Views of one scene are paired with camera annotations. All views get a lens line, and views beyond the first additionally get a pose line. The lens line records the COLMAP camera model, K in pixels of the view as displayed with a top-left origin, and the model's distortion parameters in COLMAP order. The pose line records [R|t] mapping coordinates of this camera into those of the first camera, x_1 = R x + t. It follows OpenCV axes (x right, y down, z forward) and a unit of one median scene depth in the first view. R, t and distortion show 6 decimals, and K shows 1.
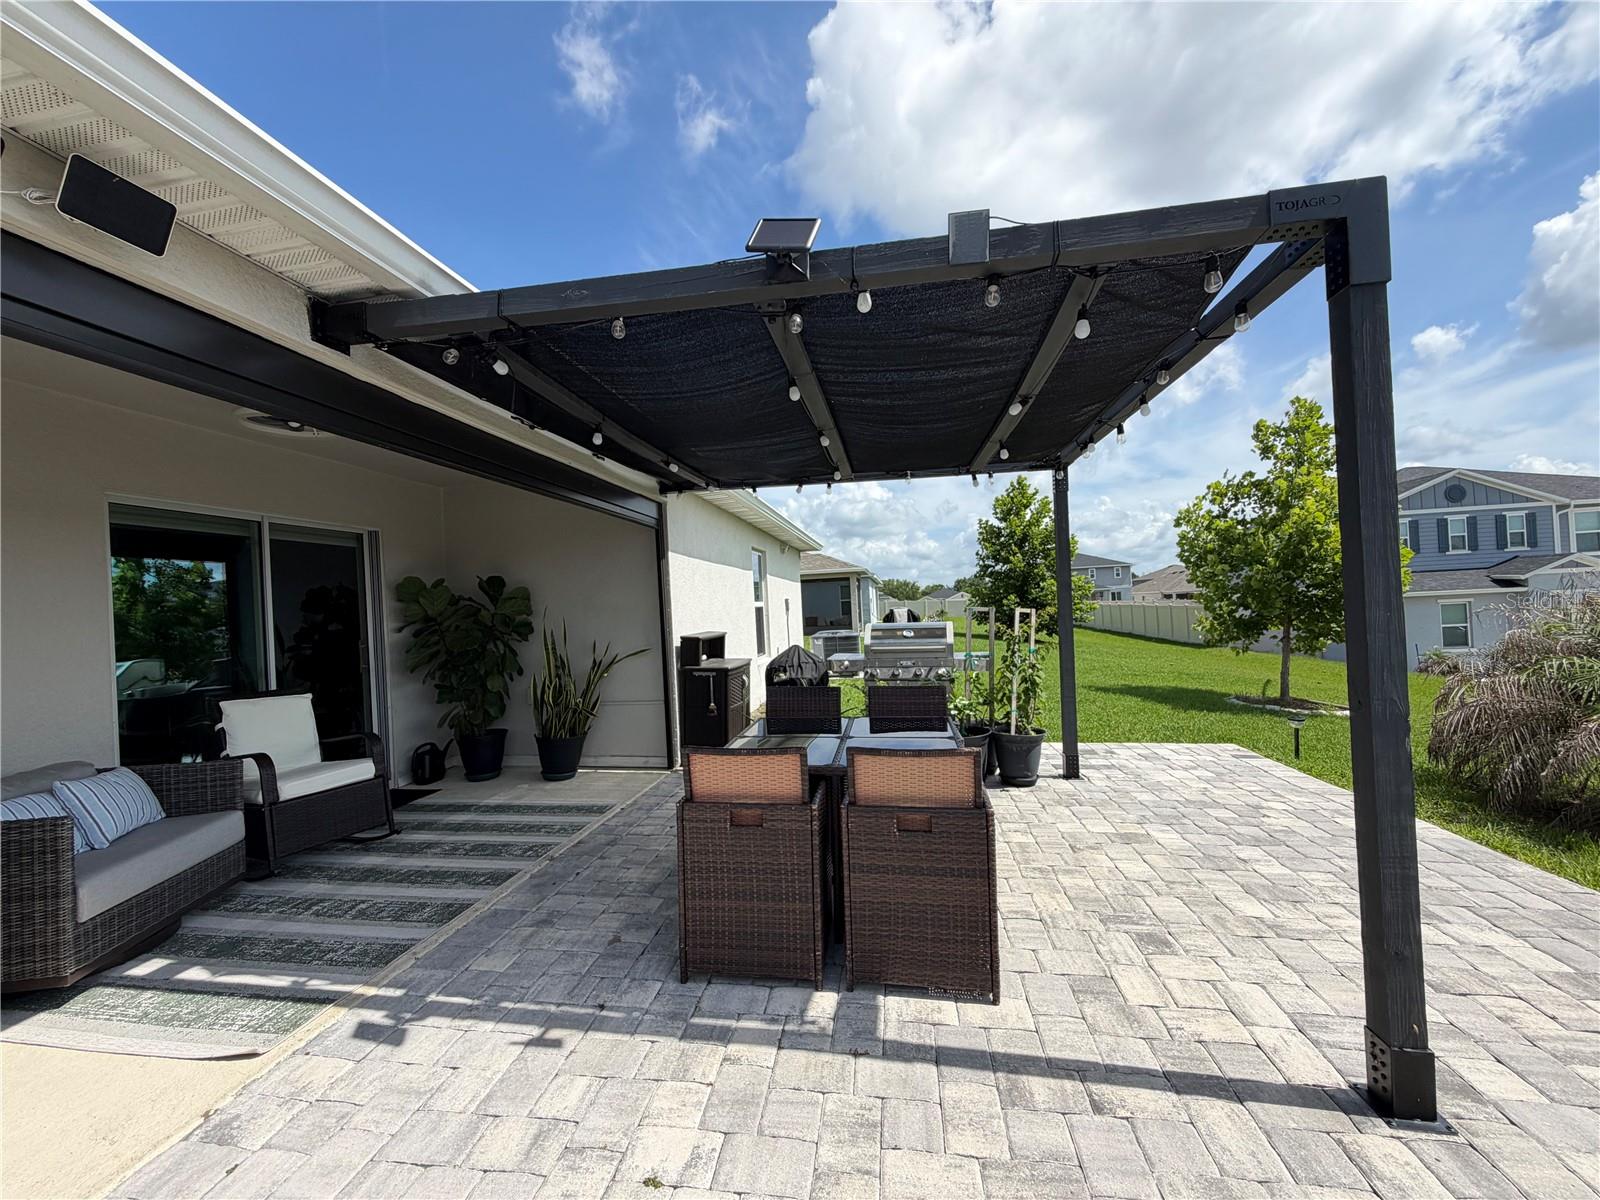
lens RADIAL K [[637.0, 0, 794.8], [0, 637.0, 607.1], [0, 0, 1]] dist [-0.000092, 0.000194]
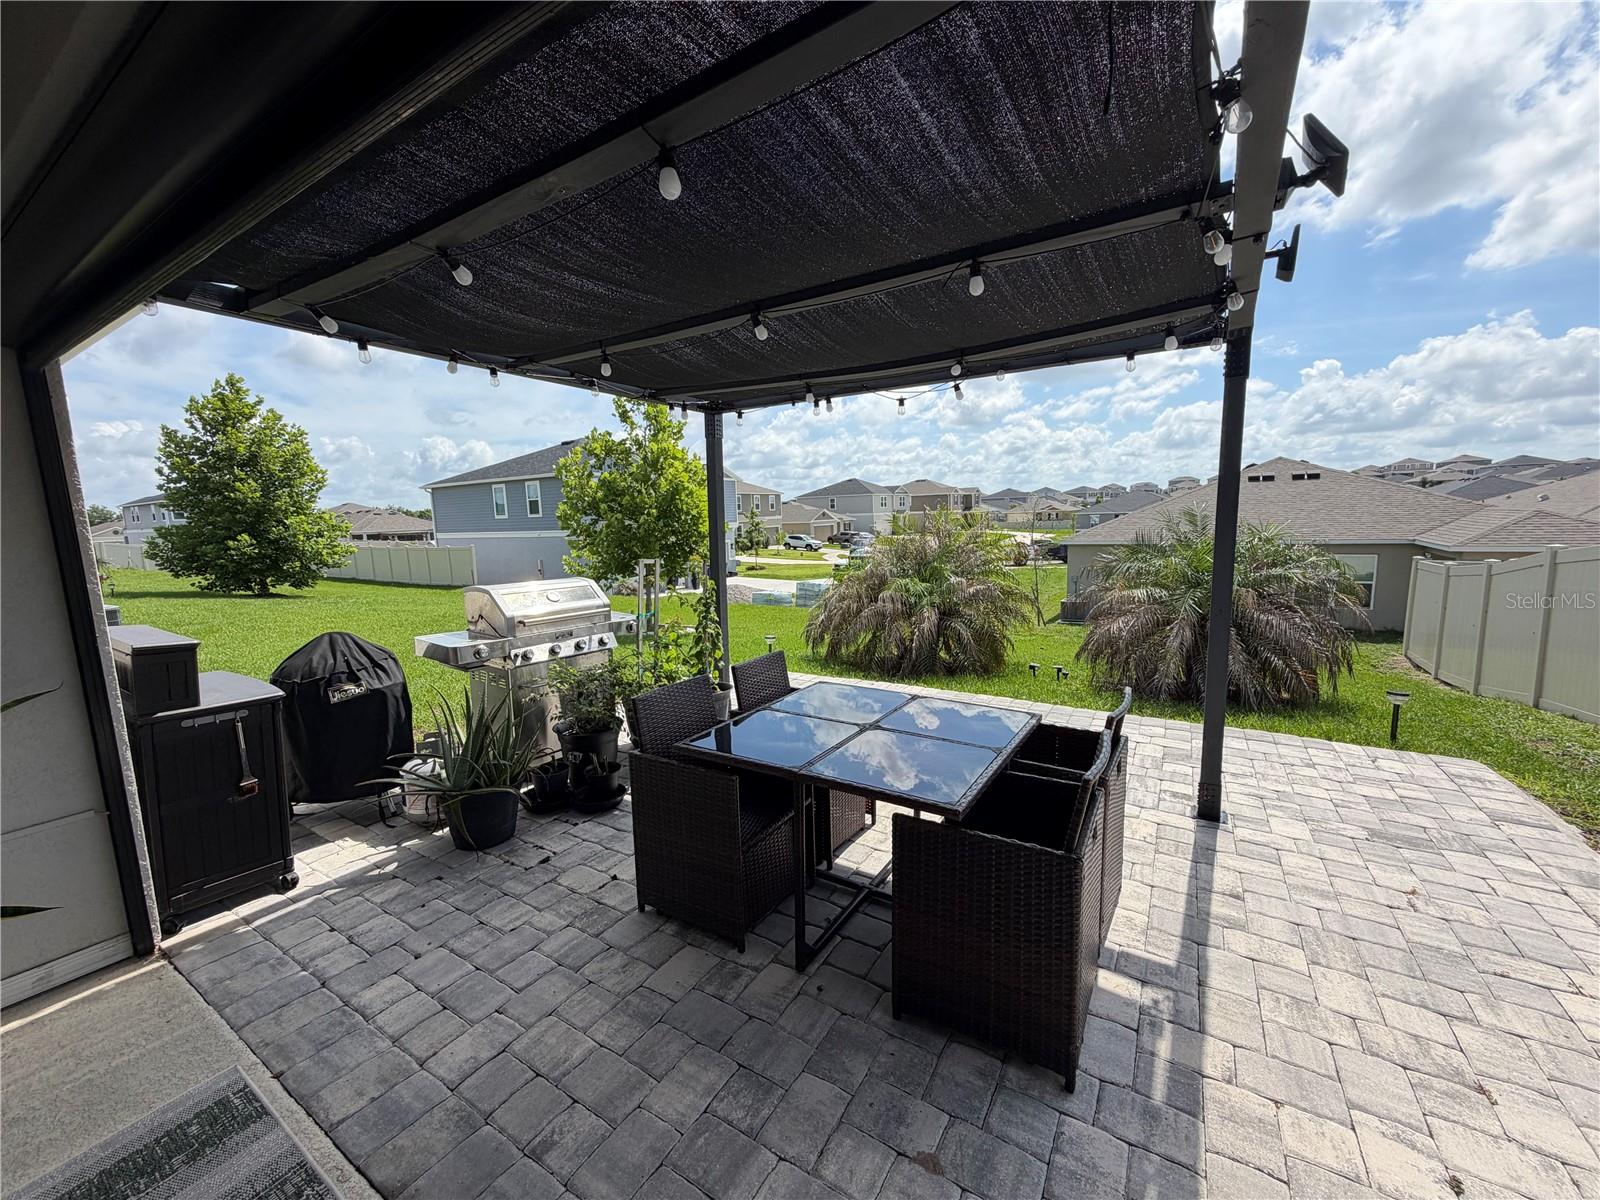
lens RADIAL K [[637.0, 0, 795.3], [0, 637.0, 600.3], [0, 0, 1]] dist [-0.000092, 0.000194]
pose [[0.395874, -0.086902, 0.914184, -0.482953], [0.010244, 0.995868, 0.090231, -0.022519], [-0.918247, -0.026355, 0.395129, 0.532278]]
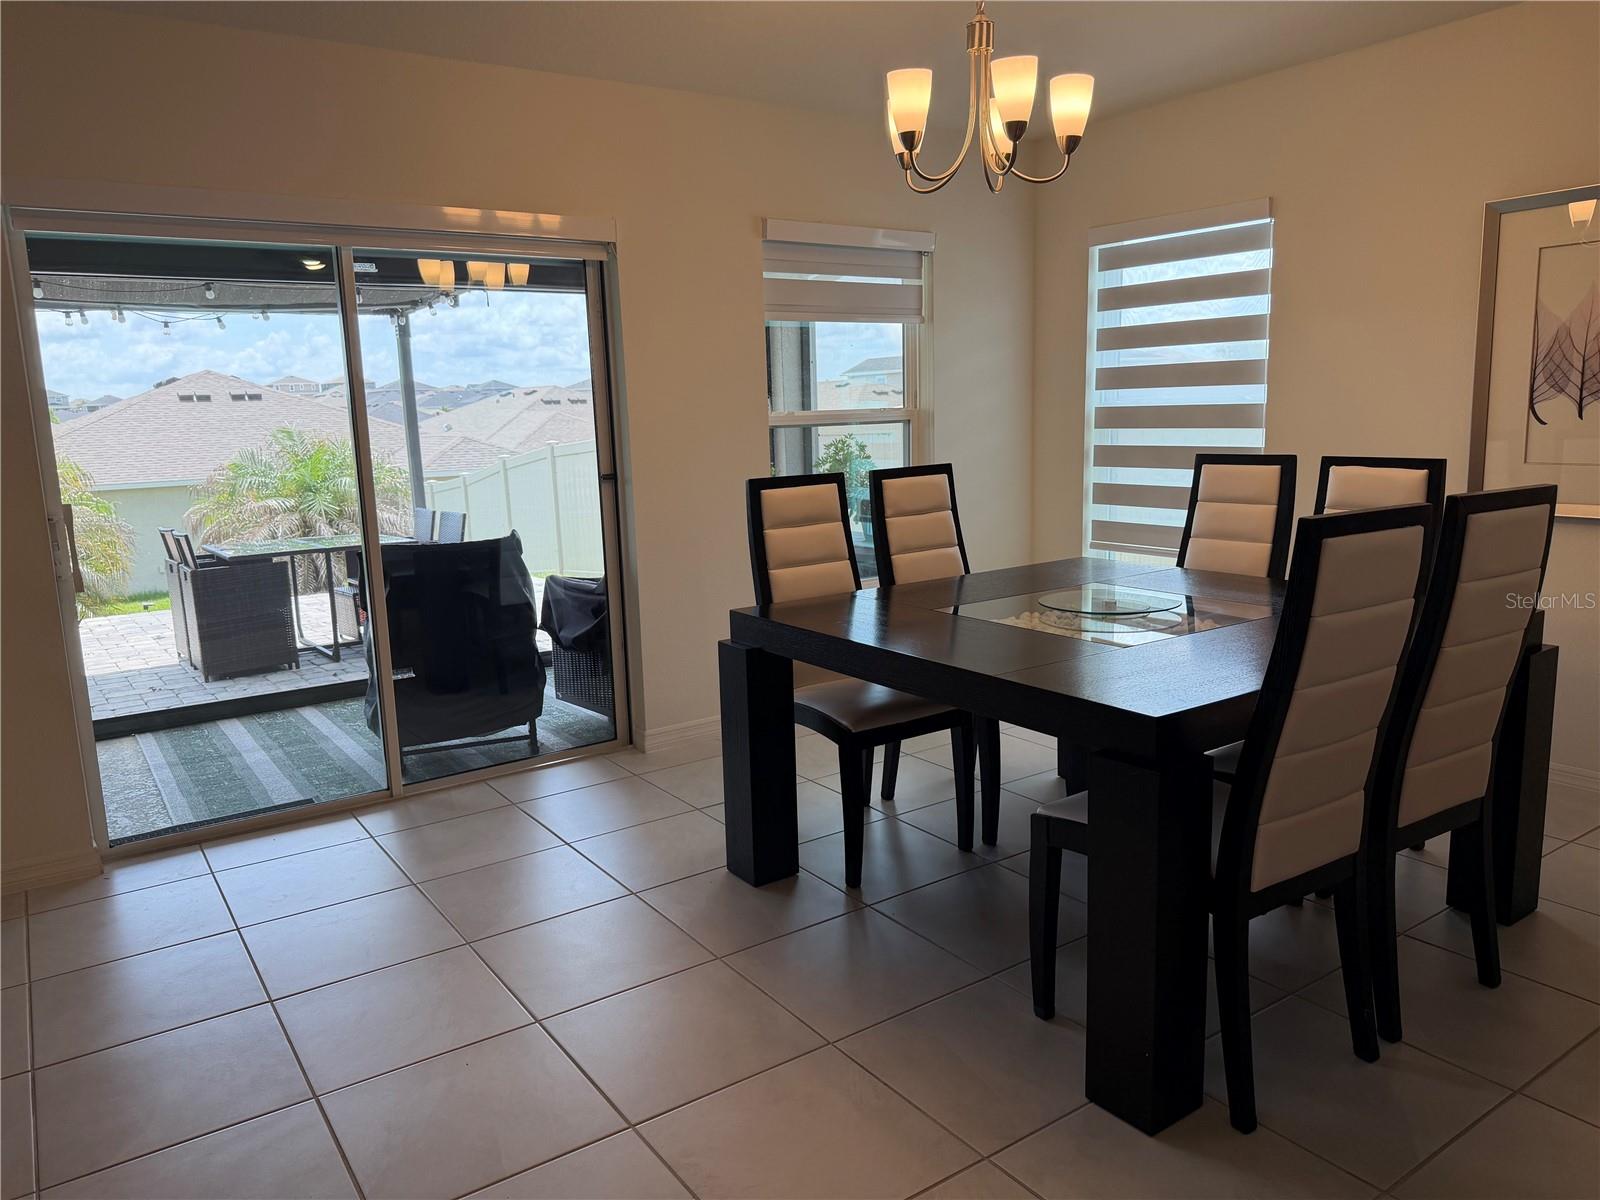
lens RADIAL K [[1126.5, 0, 794.6], [0, 1126.5, 606.9], [0, 0, 1]] dist [0.039203, -0.045659]
pose [[-0.689659, -0.052199, 0.722251, -1.642279], [0.066970, 0.988526, 0.135392, 0.056988], [-0.721031, 0.141744, -0.678250, 1.320069]]
